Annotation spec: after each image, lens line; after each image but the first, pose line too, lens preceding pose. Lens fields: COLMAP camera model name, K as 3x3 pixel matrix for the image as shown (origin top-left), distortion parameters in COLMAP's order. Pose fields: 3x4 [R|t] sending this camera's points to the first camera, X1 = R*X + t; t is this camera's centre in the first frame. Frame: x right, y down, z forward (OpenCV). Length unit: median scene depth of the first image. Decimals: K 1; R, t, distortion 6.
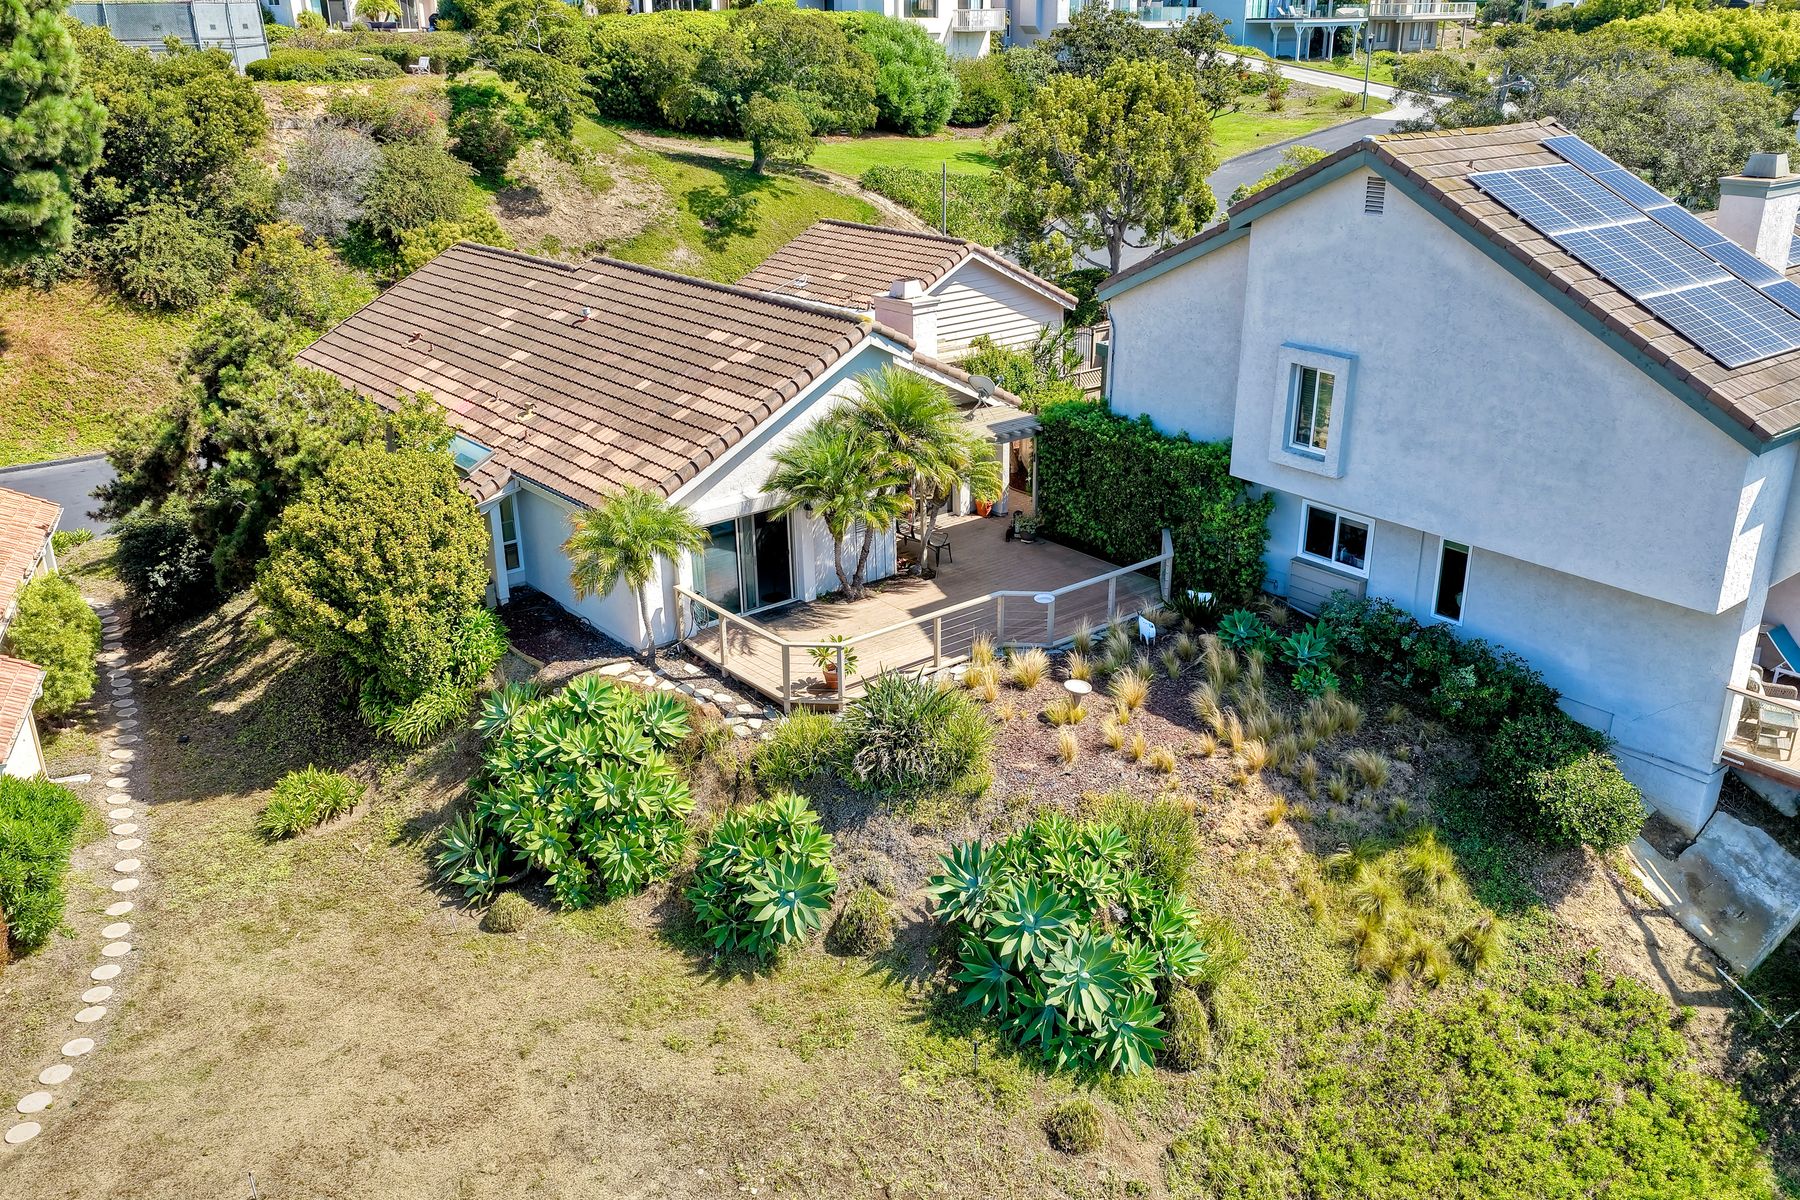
lens RADIAL K [[1446.7, 0, 900.0], [0, 1446.7, 600.0], [0, 0, 1]] dist [0.000506, 0.013132]
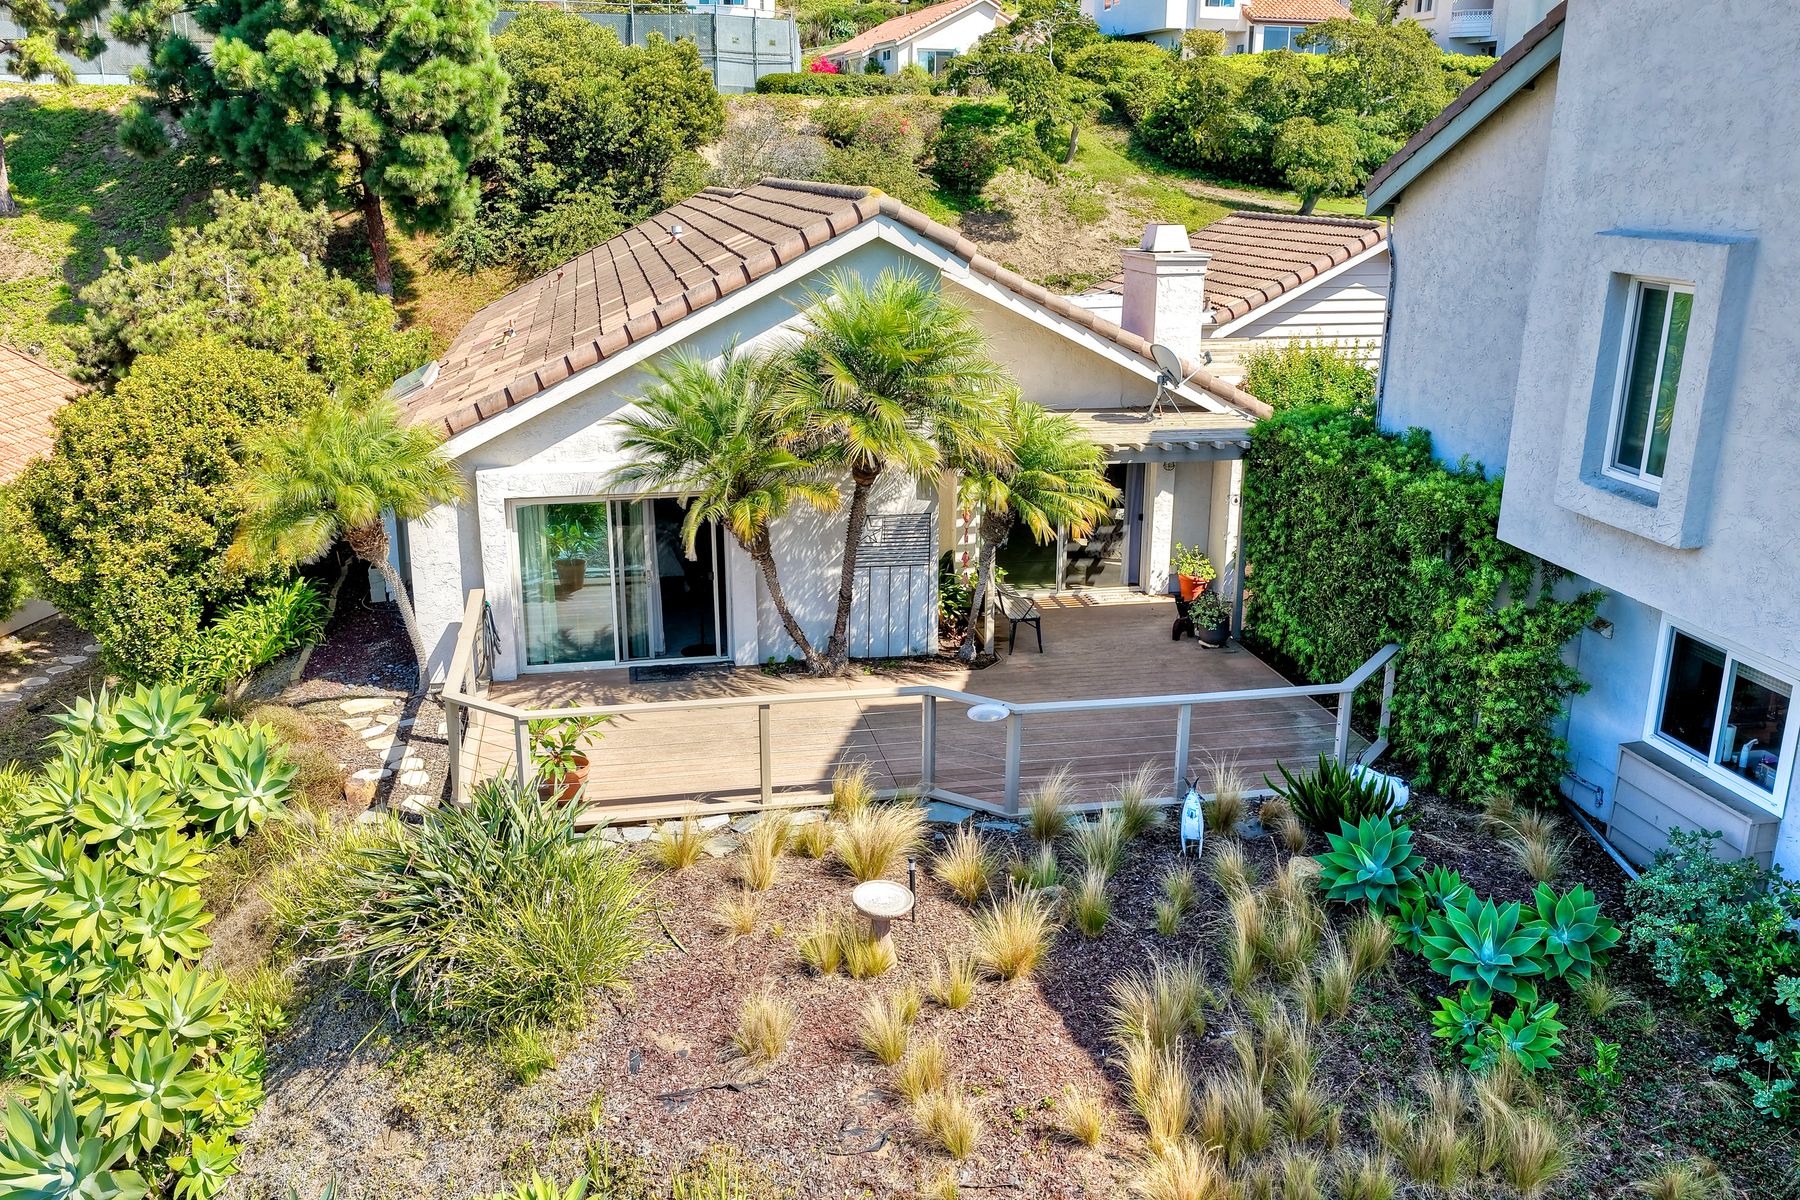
lens RADIAL K [[1494.6, 0, 900.0], [0, 1494.6, 600.0], [0, 0, 1]] dist [-0.007091, 0.011287]
pose [[0.888842, 0.146927, -0.434018, 0.266064], [-0.185536, 0.981479, -0.047709, -0.008300], [0.418969, 0.122932, 0.899640, 0.485073]]
